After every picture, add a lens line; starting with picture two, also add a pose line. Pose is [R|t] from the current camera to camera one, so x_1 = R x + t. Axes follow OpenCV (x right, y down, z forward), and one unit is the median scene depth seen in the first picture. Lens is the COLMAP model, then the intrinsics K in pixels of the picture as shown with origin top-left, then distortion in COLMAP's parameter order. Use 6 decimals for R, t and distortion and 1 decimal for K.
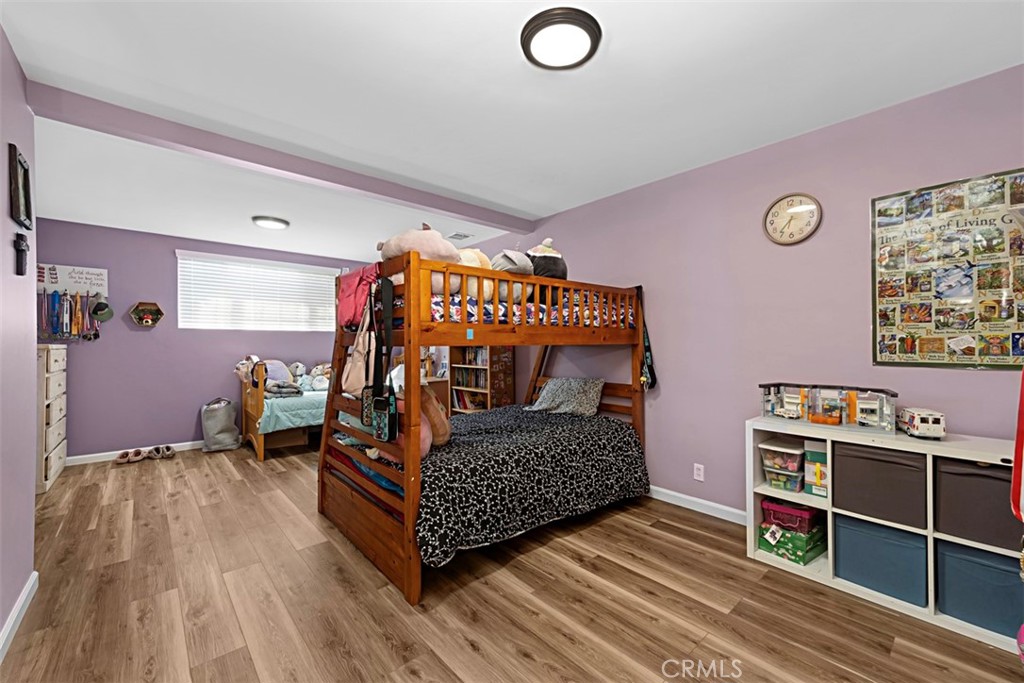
lens RADIAL K [[416.6, 0, 512.9], [0, 416.6, 337.3], [0, 0, 1]] dist [0.001235, 0.000014]
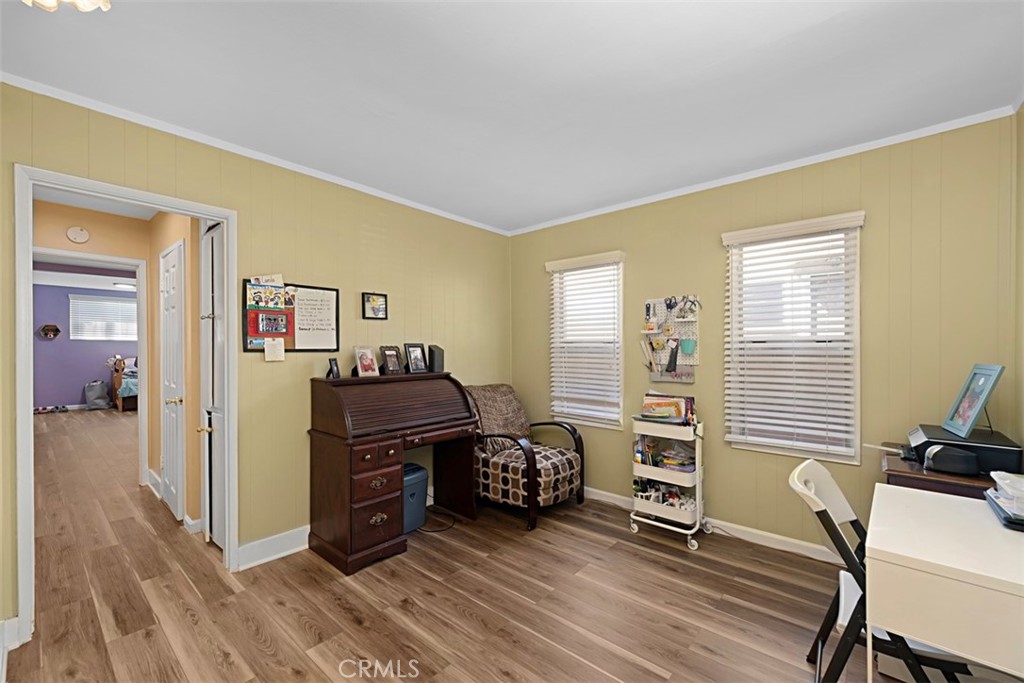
lens RADIAL K [[419.6, 0, 504.8], [0, 419.6, 345.6], [0, 0, 1]] dist [0.001866, 0.000213]
pose [[0.992665, 0.006104, 0.120740, 0.799530], [-0.007006, 0.999951, 0.007052, -0.020960], [-0.120691, -0.007846, 0.992659, -0.977102]]
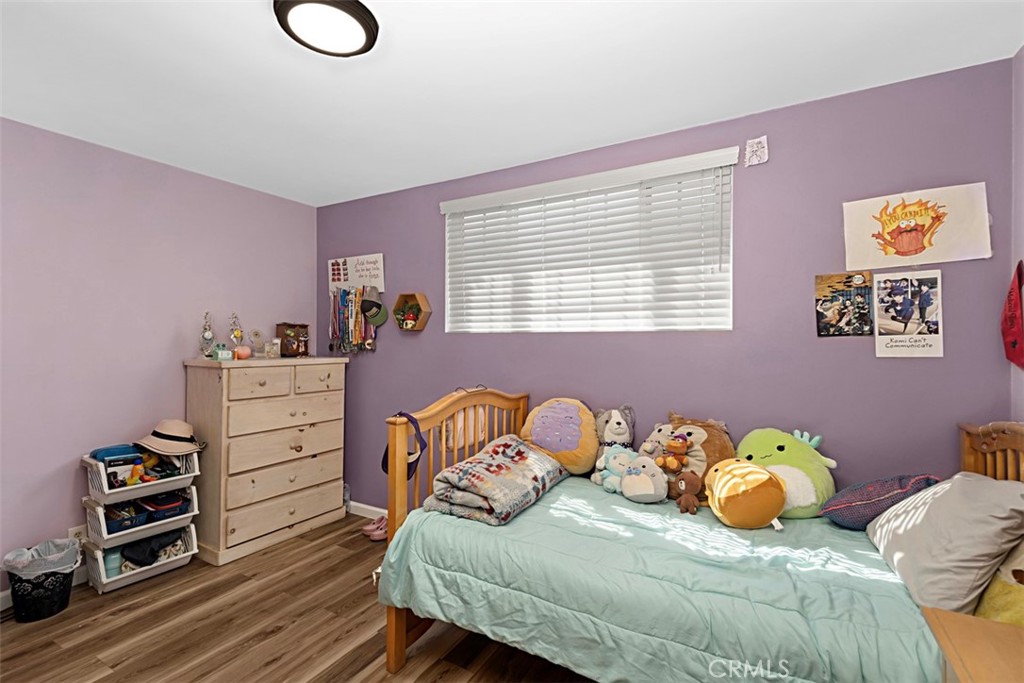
lens RADIAL K [[454.1, 0, 512.0], [0, 454.1, 341.5], [0, 0, 1]] dist [0.002096, 0.000298]
pose [[0.333843, -0.008314, -0.942592, -0.160535], [0.008291, 0.999948, -0.005883, -0.004917], [0.942592, -0.005852, 0.333895, 0.919830]]
